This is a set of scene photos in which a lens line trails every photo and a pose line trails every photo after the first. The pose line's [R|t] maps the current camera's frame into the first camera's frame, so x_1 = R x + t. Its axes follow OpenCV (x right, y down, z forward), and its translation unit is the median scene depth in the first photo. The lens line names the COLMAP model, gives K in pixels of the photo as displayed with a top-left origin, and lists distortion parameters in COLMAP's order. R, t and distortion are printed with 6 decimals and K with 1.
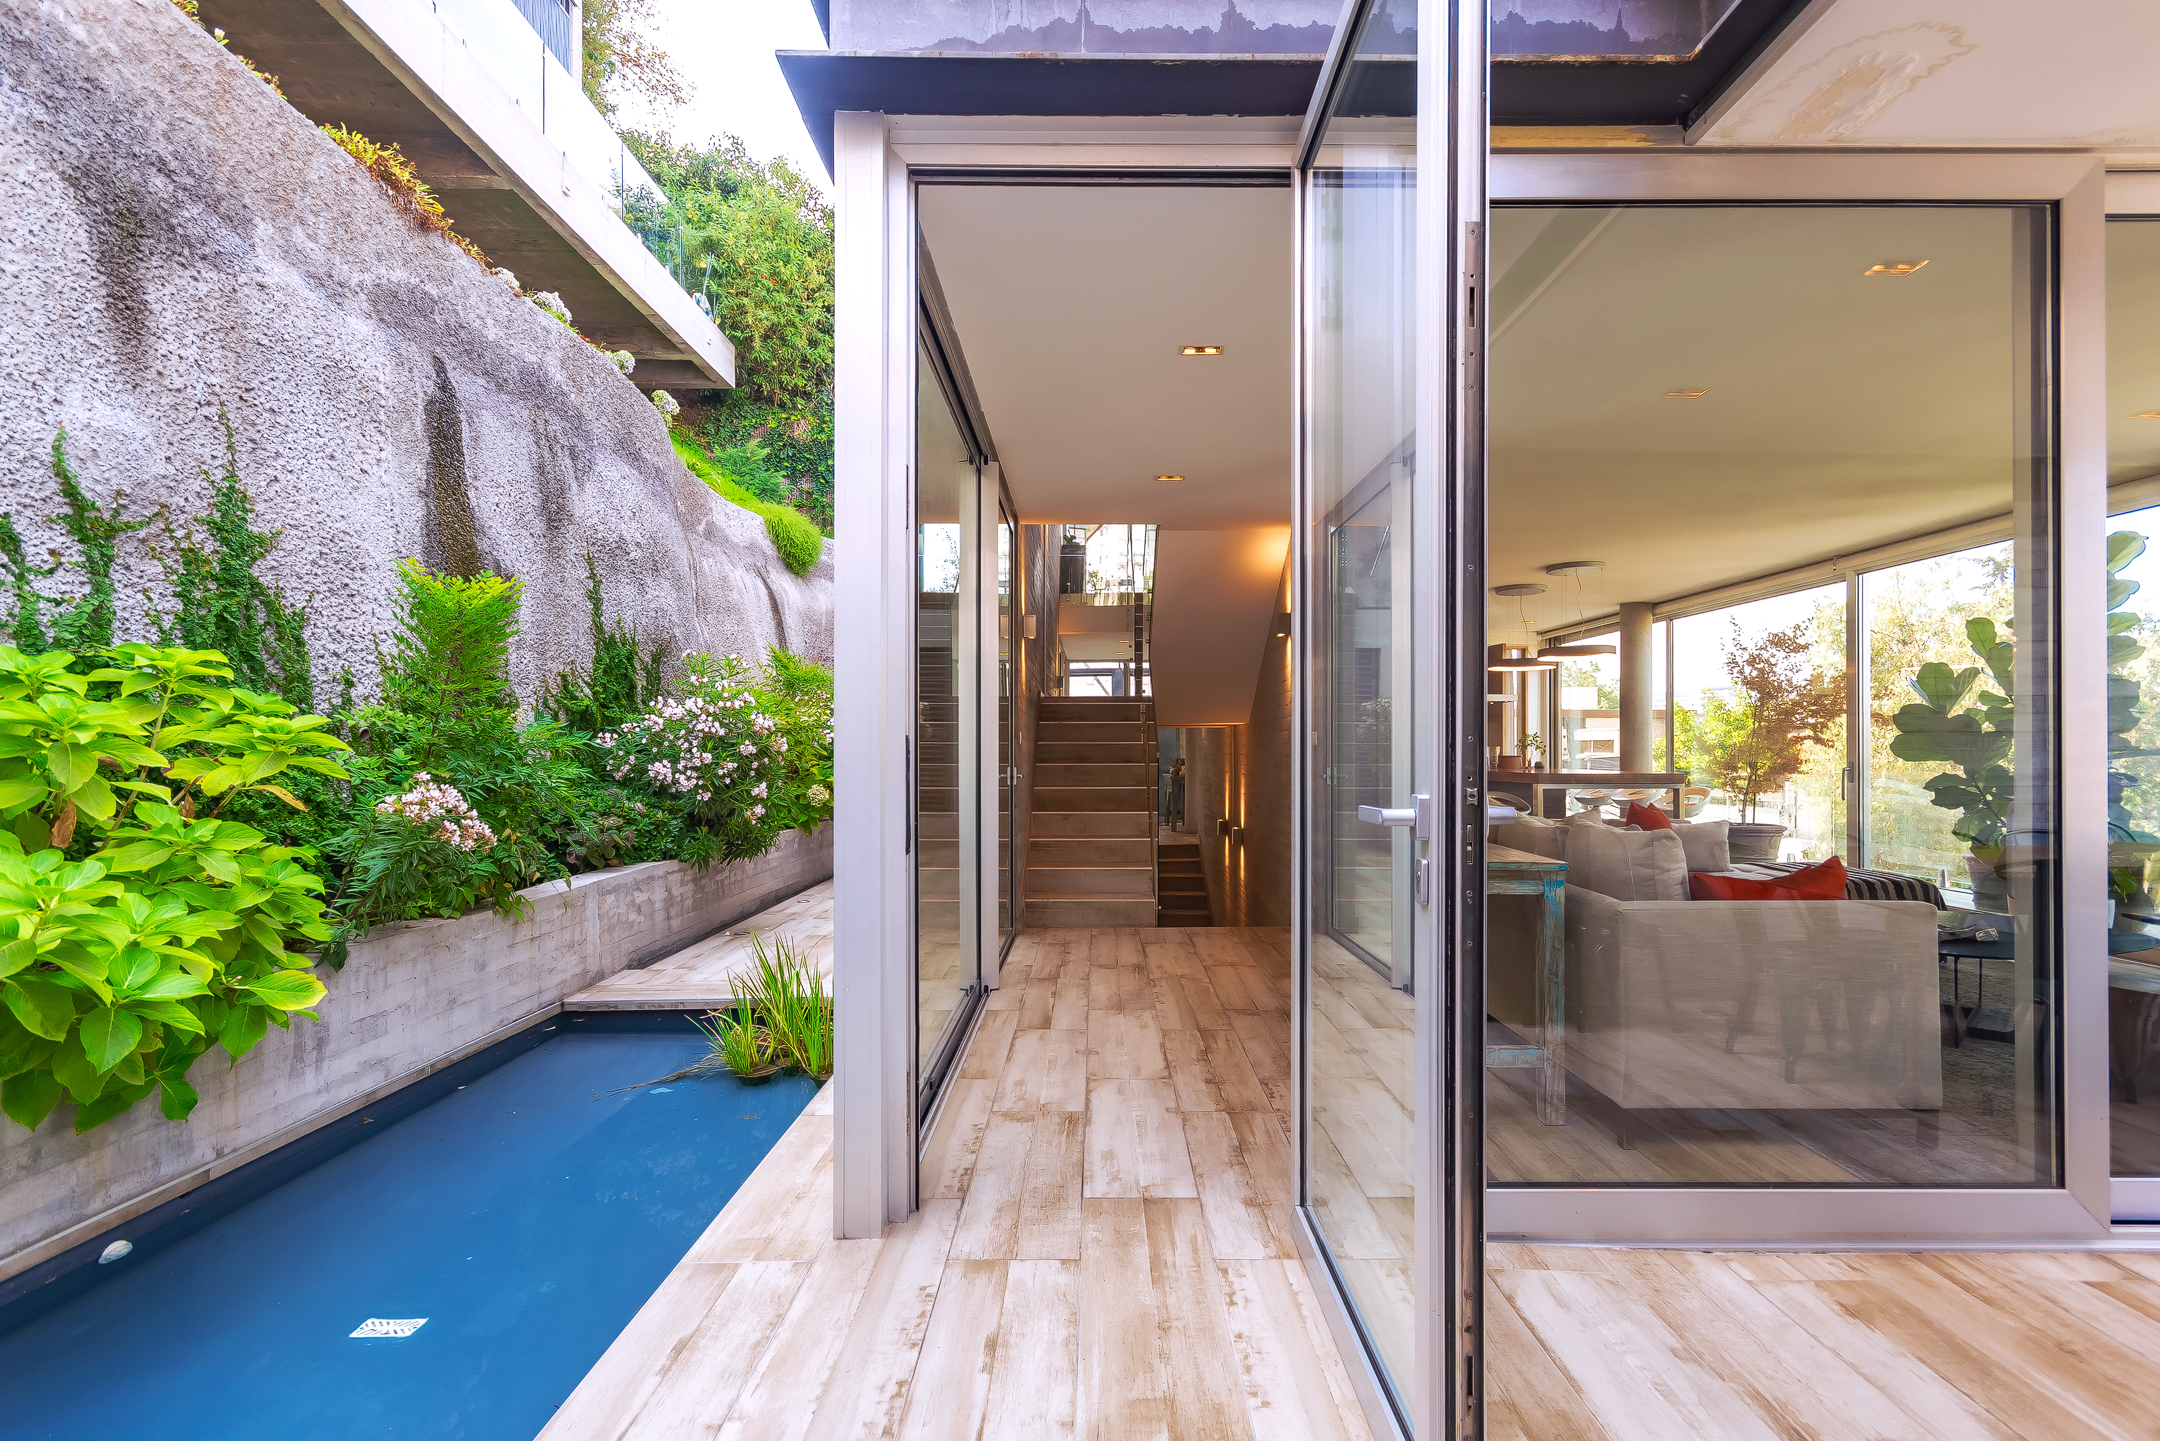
lens RADIAL K [[951.0, 0, 1095.5], [0, 951.0, 740.4], [0, 0, 1]] dist [-0.003201, -0.000085]
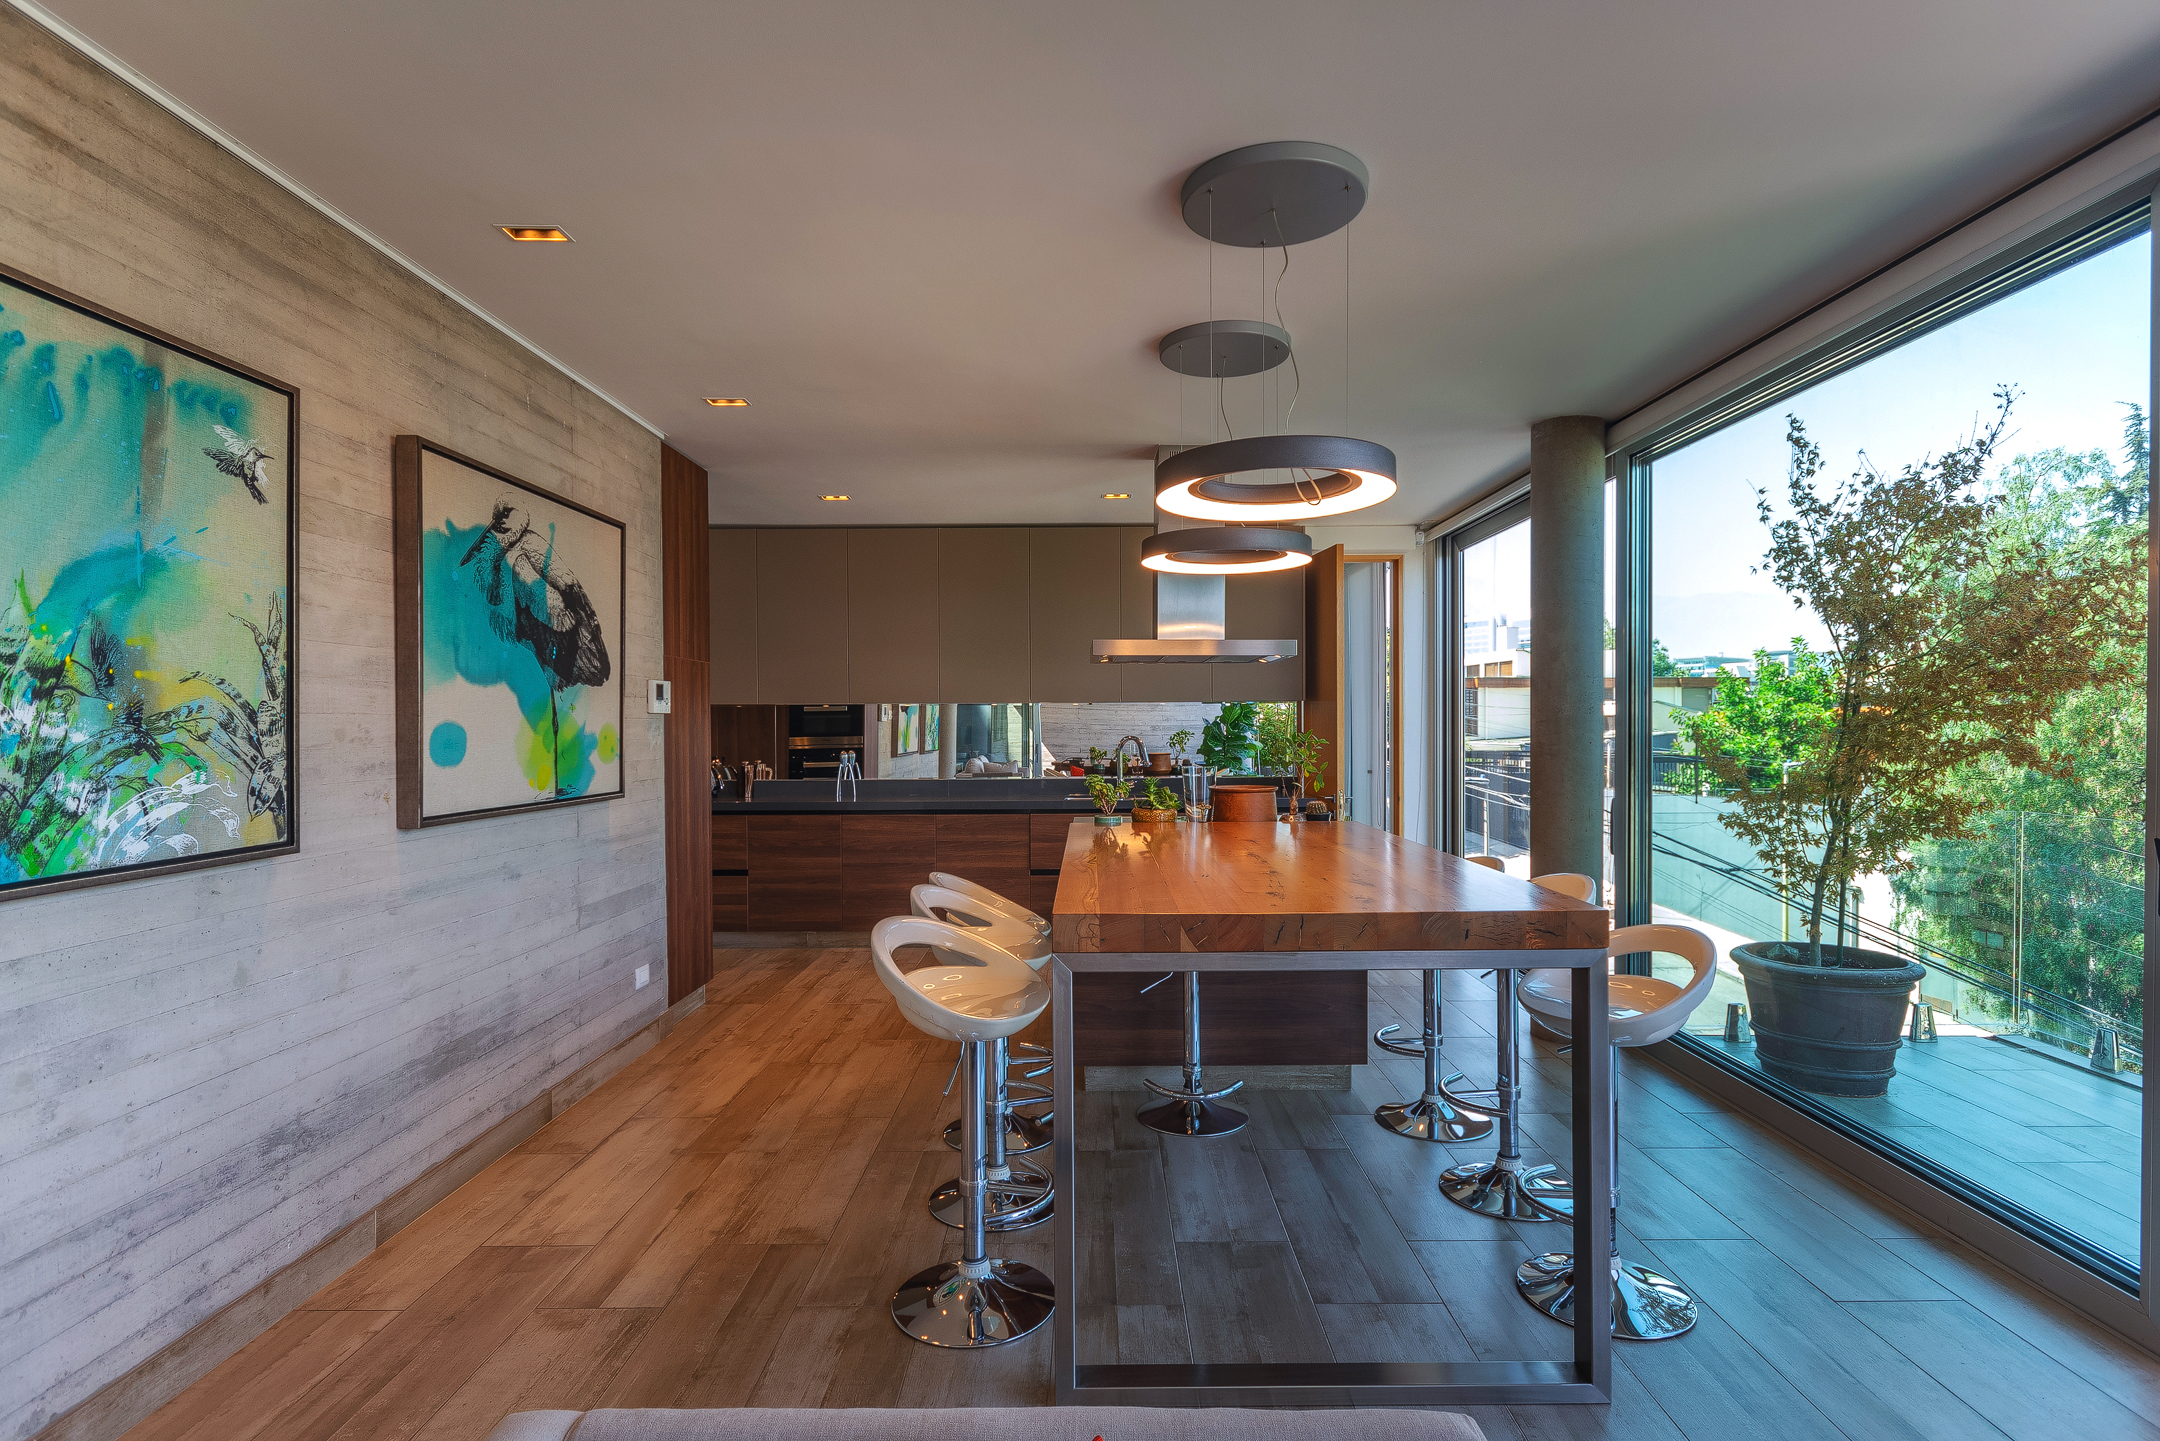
lens RADIAL K [[1041.9, 0, 1070.7], [0, 1041.9, 719.4], [0, 0, 1]] dist [-0.020281, -0.000670]
pose [[0.999802, -0.000476, -0.019898, 0.375257], [0.000619, 0.999974, 0.007183, -0.015269], [0.019894, -0.007194, 0.999776, 0.556999]]
